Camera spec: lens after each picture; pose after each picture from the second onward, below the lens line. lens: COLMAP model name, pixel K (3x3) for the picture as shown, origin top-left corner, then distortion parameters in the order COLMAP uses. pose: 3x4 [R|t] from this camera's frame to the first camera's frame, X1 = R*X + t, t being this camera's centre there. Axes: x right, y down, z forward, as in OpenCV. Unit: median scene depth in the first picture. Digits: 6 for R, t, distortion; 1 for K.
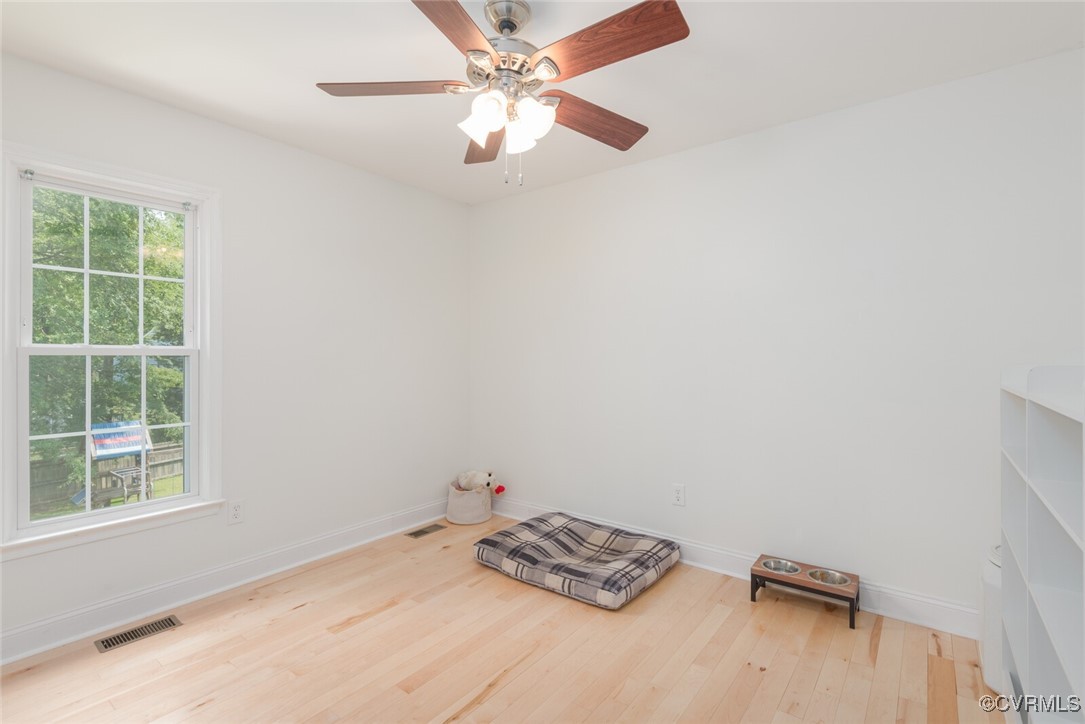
lens RADIAL K [[504.3, 0, 550.8], [0, 504.3, 362.1], [0, 0, 1]] dist [0.028832, -0.018079]
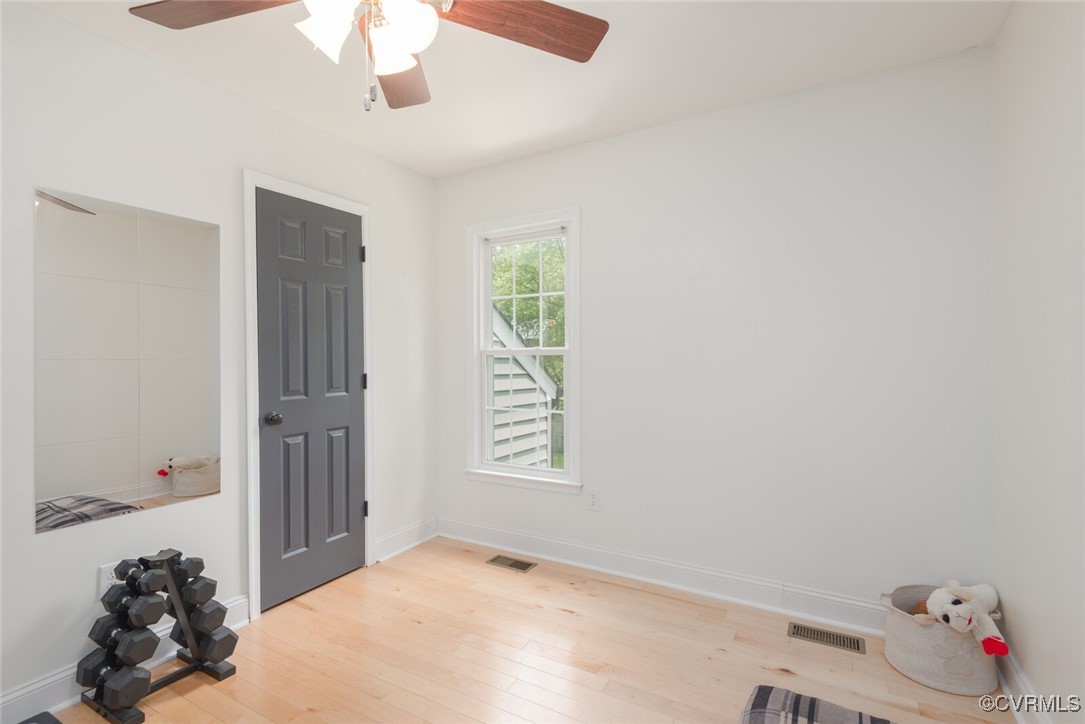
lens RADIAL K [[504.3, 0, 550.8], [0, 504.3, 362.1], [0, 0, 1]] dist [0.028832, -0.018079]
pose [[0.115751, 0.008220, -0.993244, 0.448650], [-0.003867, 0.999962, 0.007825, -0.004645], [0.993271, 0.002935, 0.115779, 0.822982]]
